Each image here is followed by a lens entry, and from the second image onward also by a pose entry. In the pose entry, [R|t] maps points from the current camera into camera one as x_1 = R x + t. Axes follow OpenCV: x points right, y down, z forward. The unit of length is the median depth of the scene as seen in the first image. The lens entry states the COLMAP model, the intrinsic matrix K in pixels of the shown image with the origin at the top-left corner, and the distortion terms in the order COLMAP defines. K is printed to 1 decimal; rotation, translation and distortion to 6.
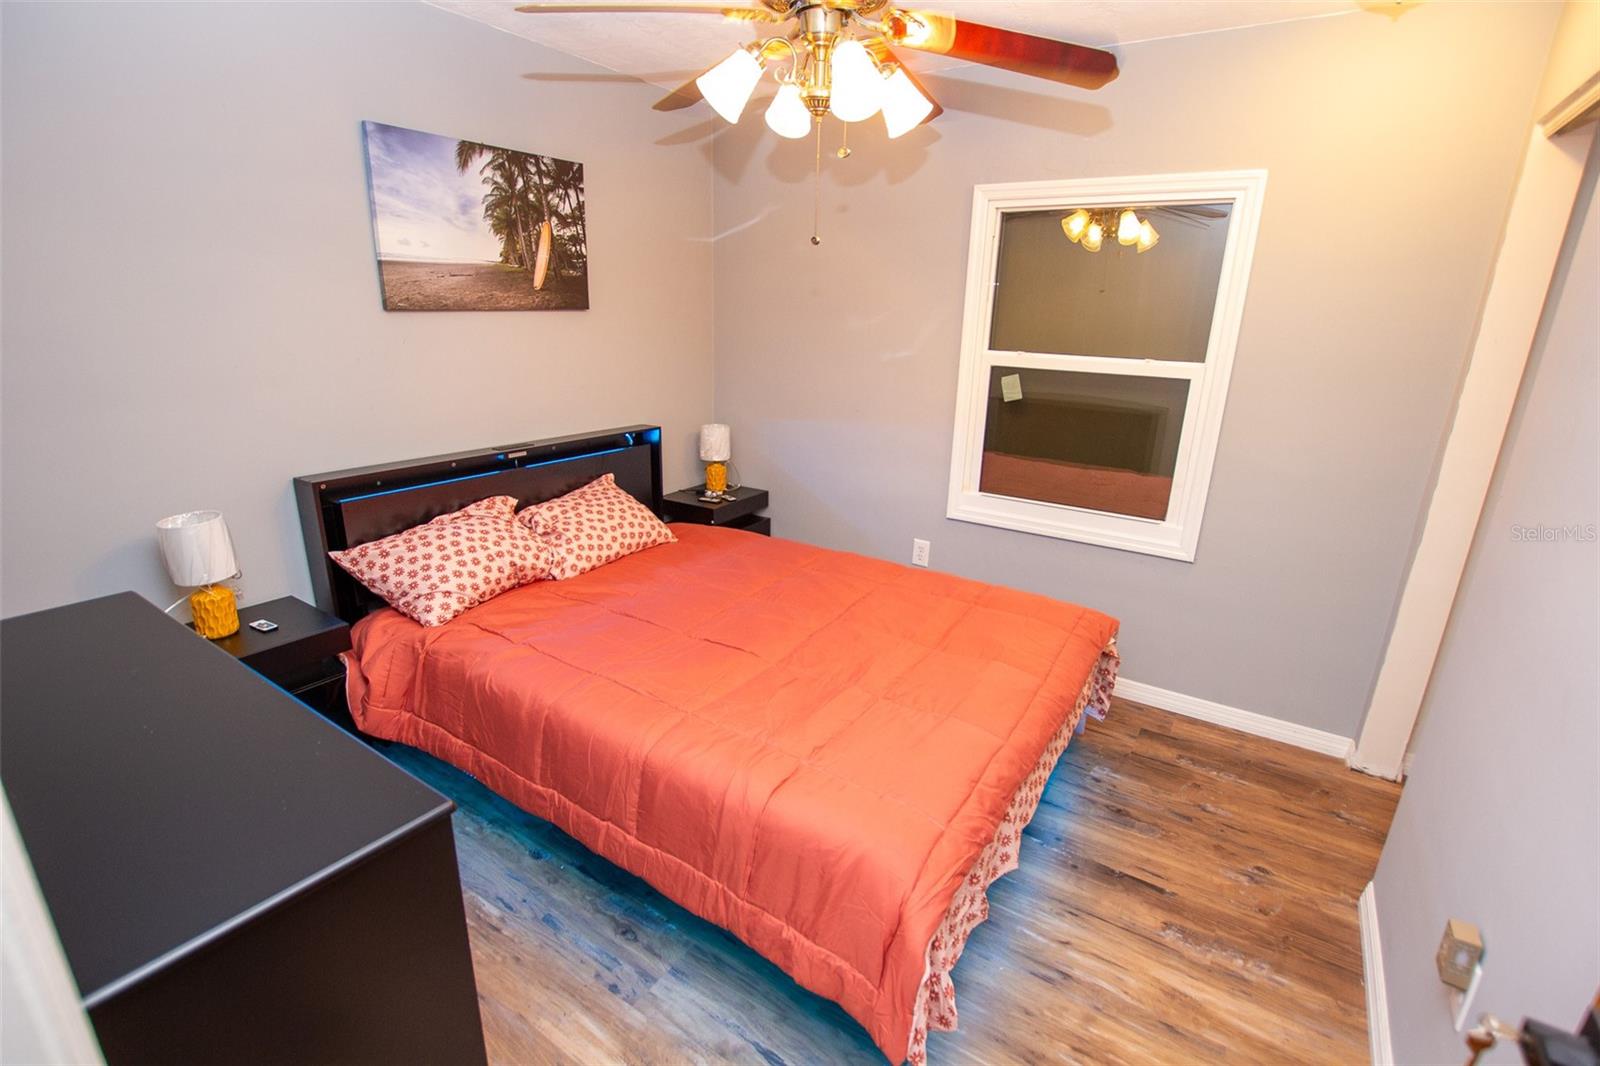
lens RADIAL K [[740.3, 0, 799.1], [0, 740.3, 538.4], [0, 0, 1]] dist [-0.026894, 0.000821]
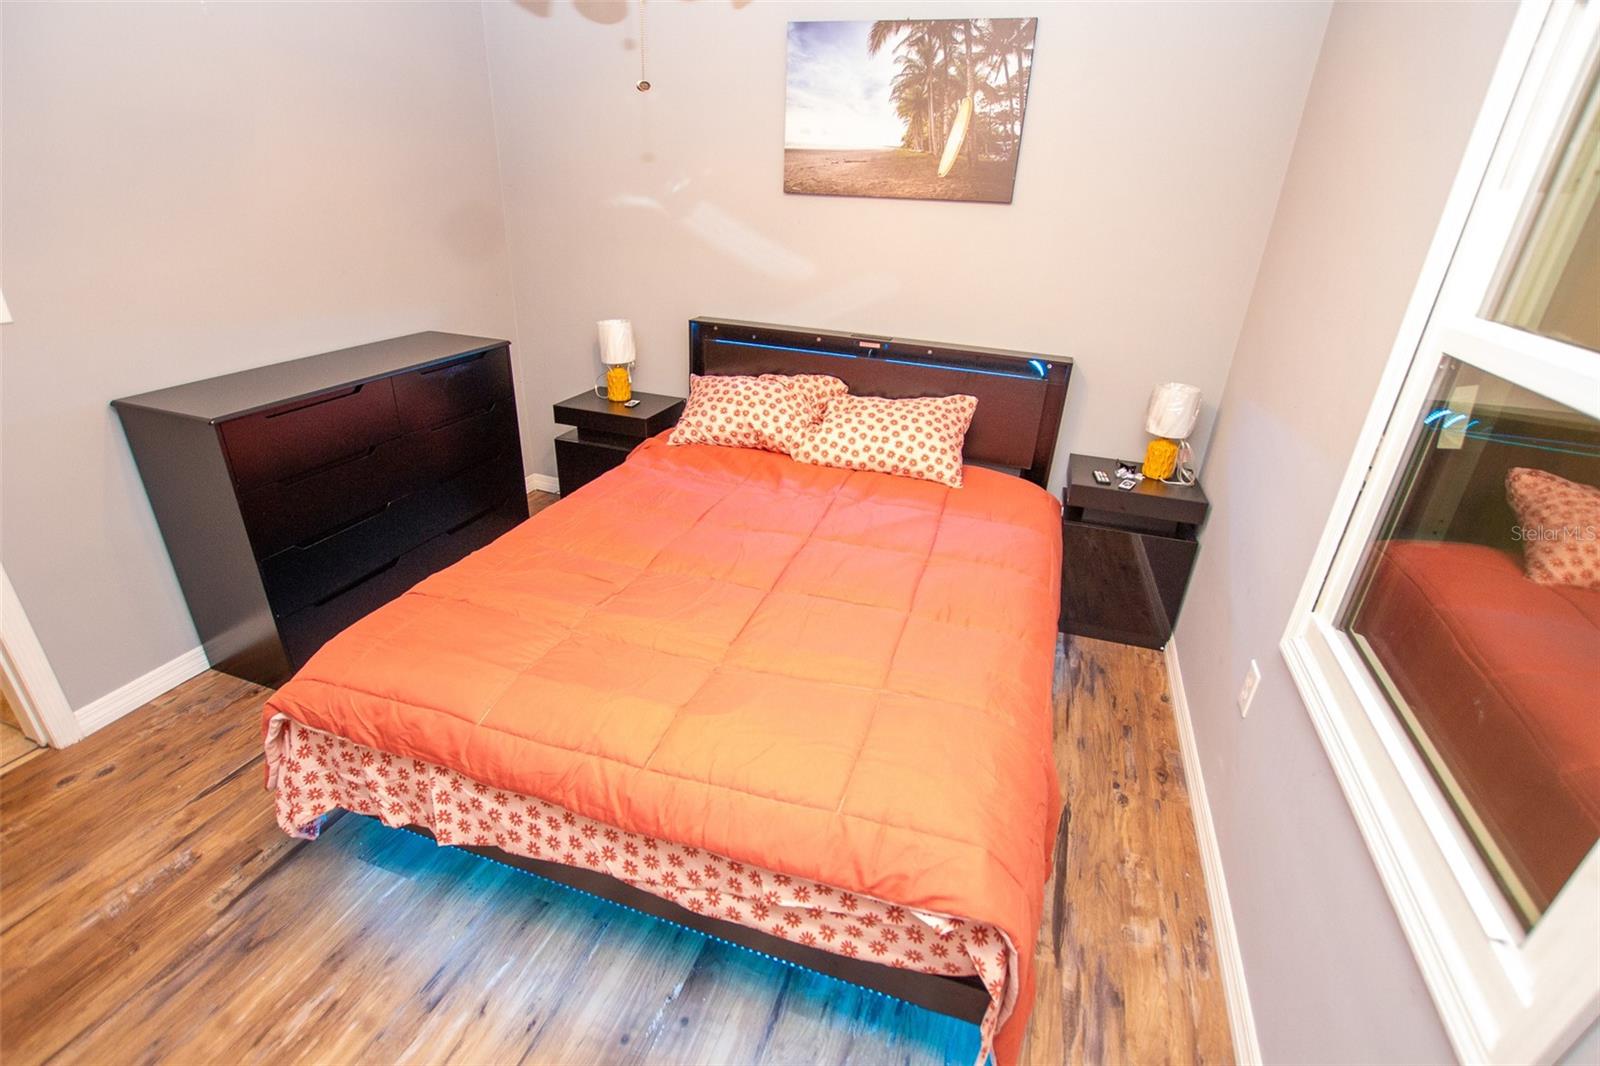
lens RADIAL K [[740.3, 0, 799.1], [0, 740.3, 538.4], [0, 0, 1]] dist [-0.026894, 0.000821]
pose [[0.258039, 0.407182, -0.876138, 0.634325], [-0.322200, 0.891202, 0.319289, -0.179812], [0.910825, 0.199903, 0.361159, 0.627594]]
